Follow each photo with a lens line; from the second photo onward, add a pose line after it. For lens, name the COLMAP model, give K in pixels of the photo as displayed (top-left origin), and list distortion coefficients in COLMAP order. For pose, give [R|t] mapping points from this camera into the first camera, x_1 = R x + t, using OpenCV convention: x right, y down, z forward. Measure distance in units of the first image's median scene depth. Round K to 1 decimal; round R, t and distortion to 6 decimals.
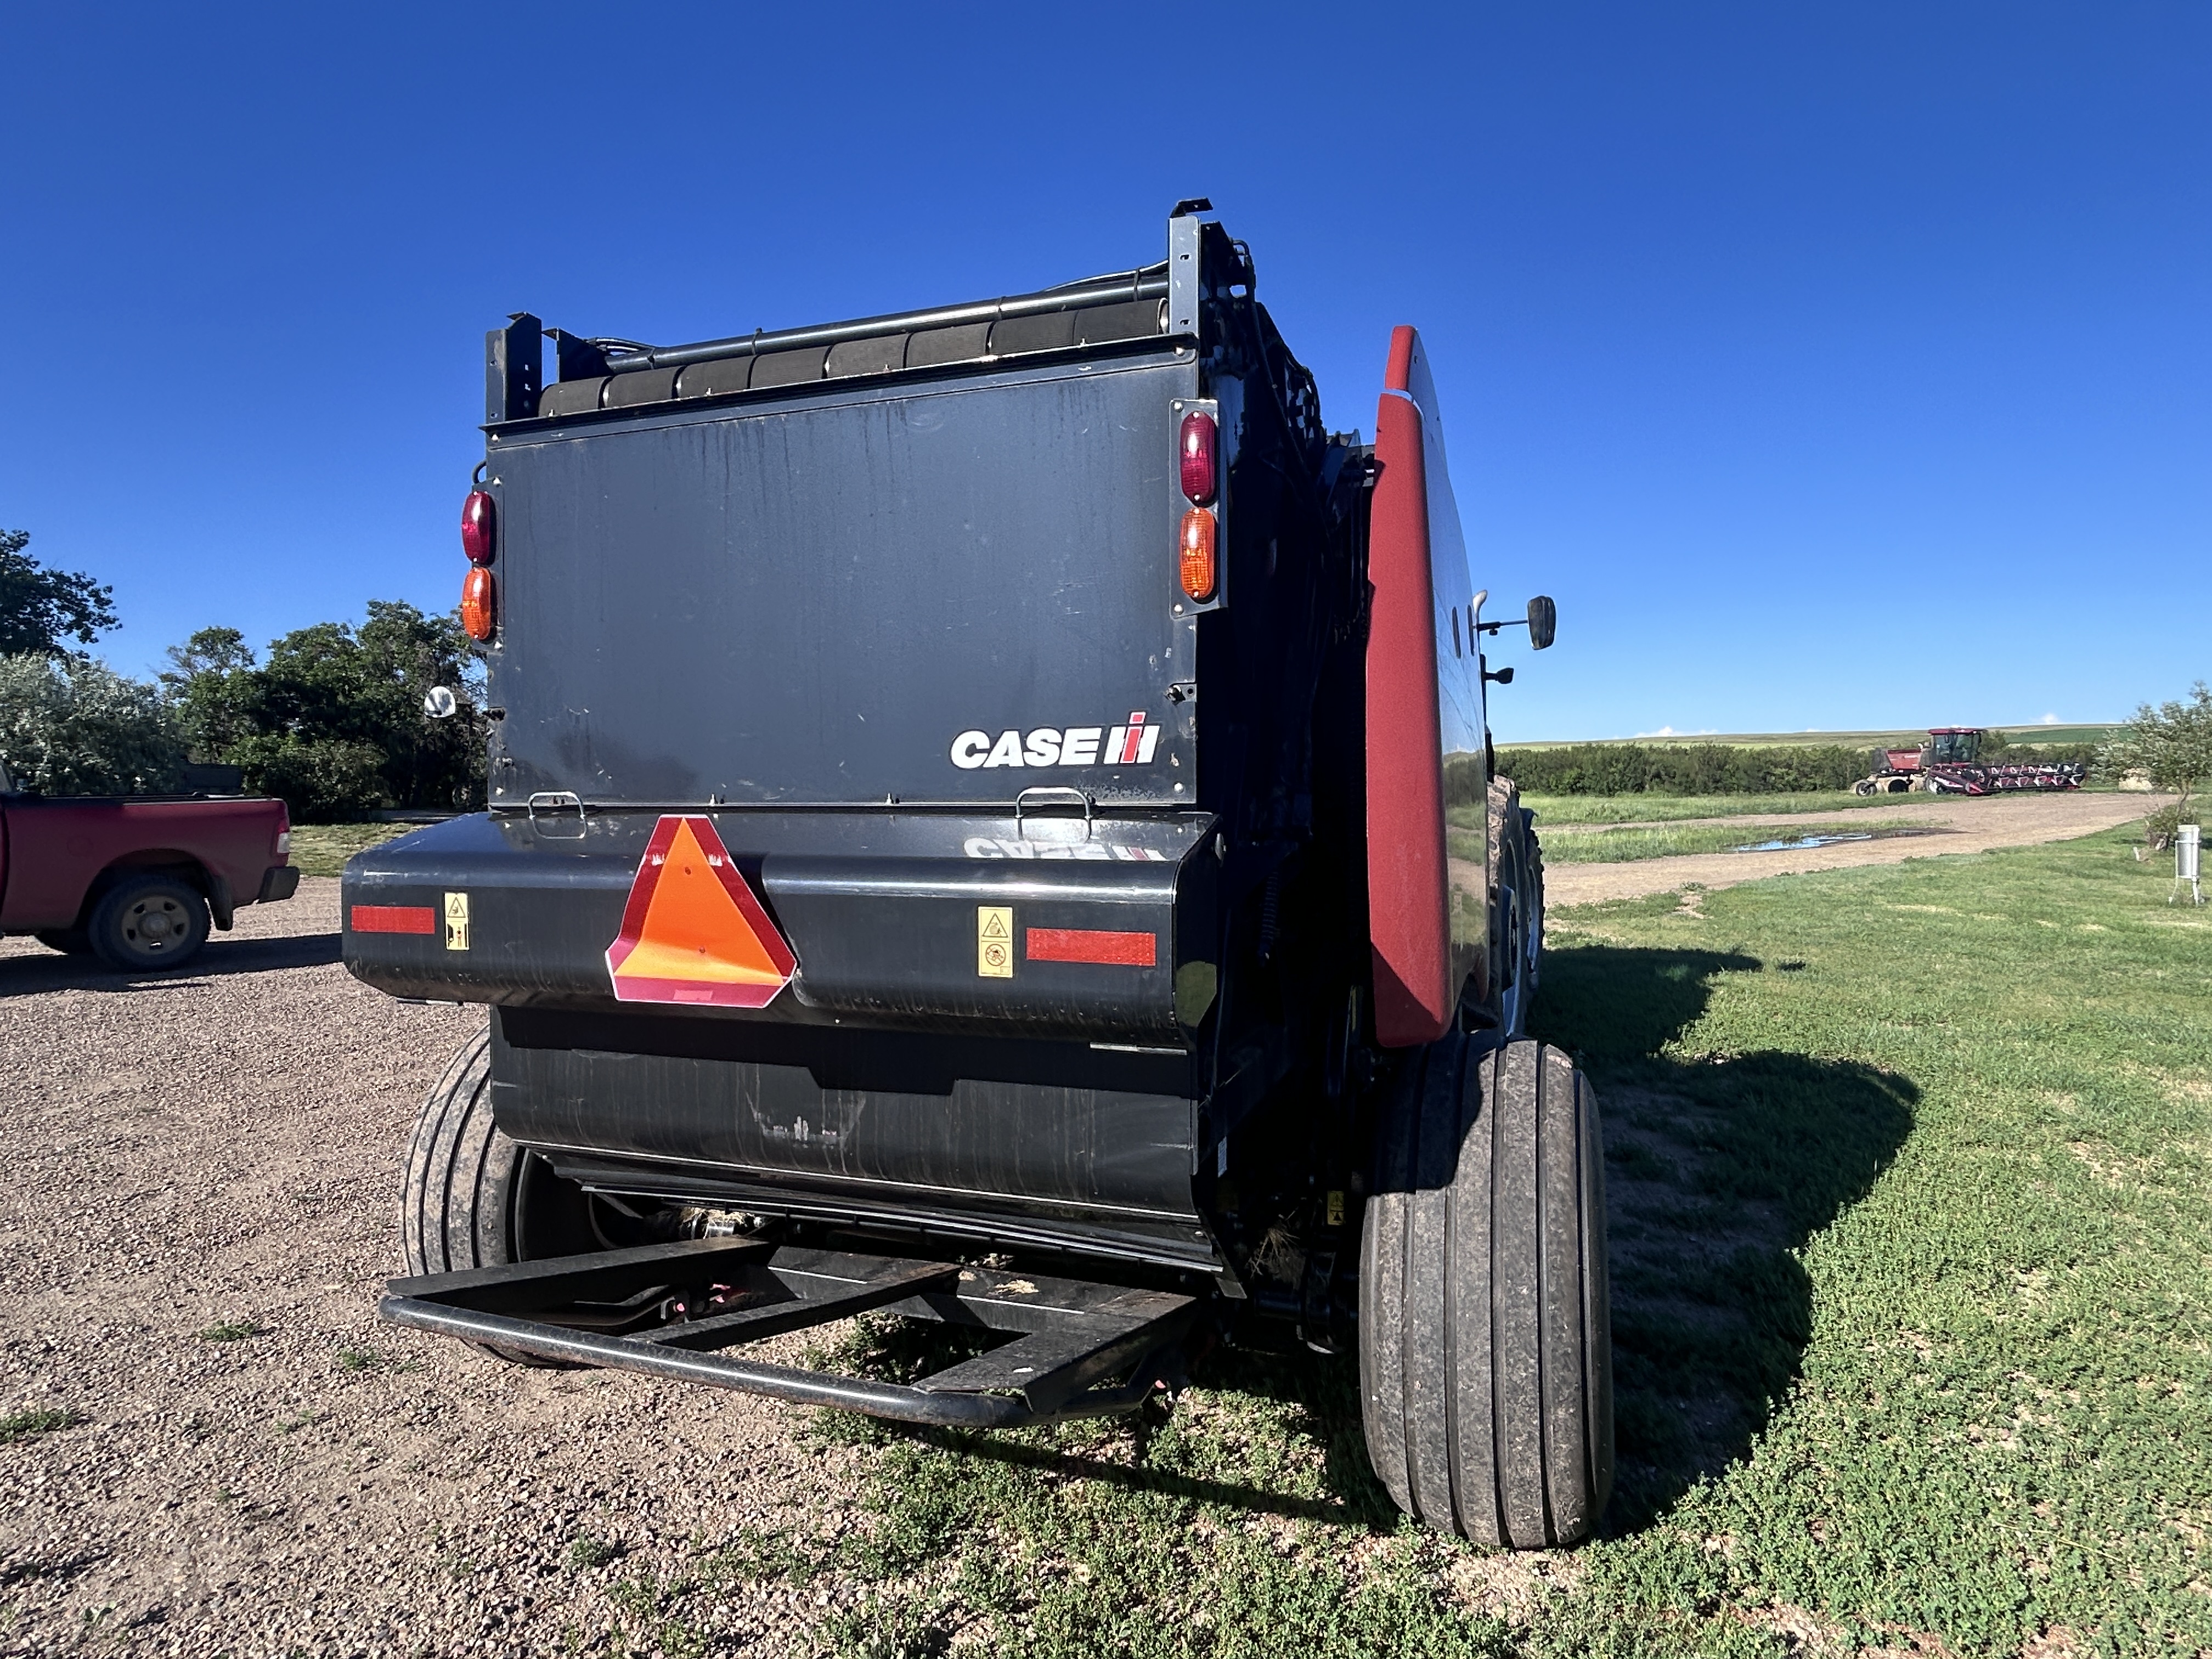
lens RADIAL K [[1228.1, 0, 1108.5], [0, 1228.1, 817.5], [0, 0, 1]] dist [0.000047, 0.000336]
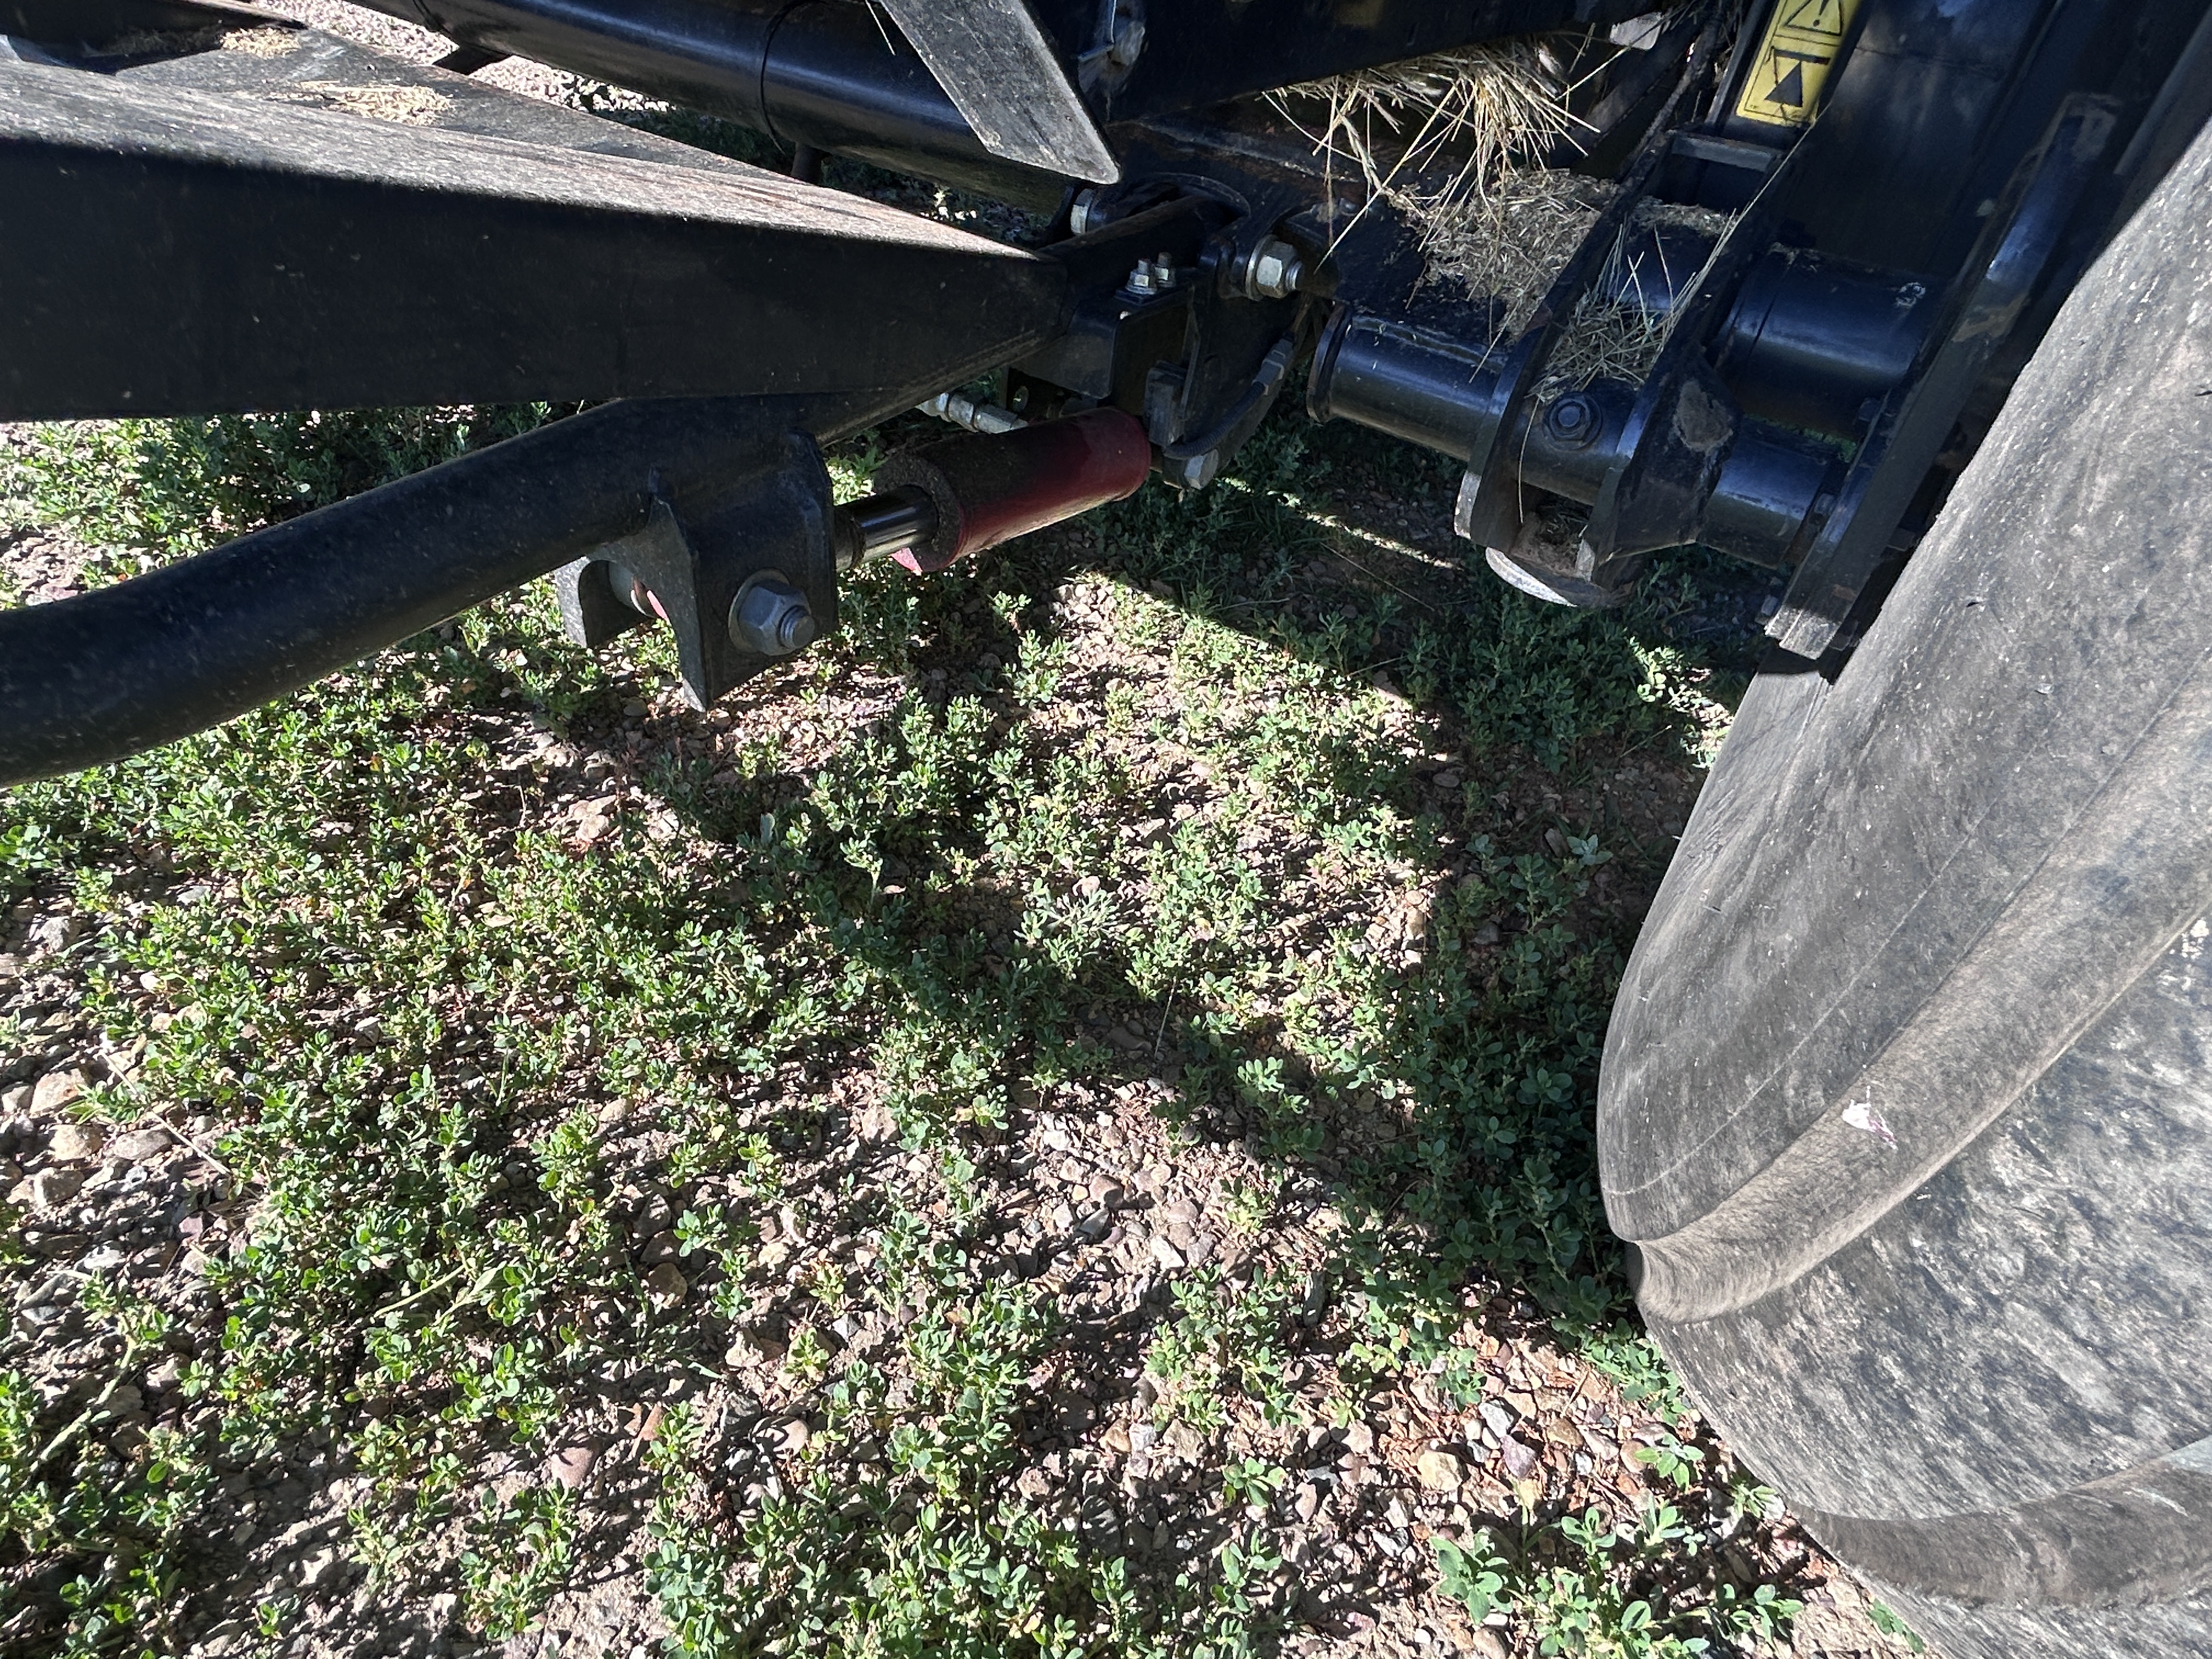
lens RADIAL K [[1228.1, 0, 1103.0], [0, 1228.1, 824.1], [0, 0, 1]] dist [0.000047, 0.000336]
pose [[0.967686, 0.229483, -0.104504, 0.124753], [-0.105077, 0.743725, 0.660175, 0.311643], [0.229221, -0.627861, 0.743806, 0.760626]]
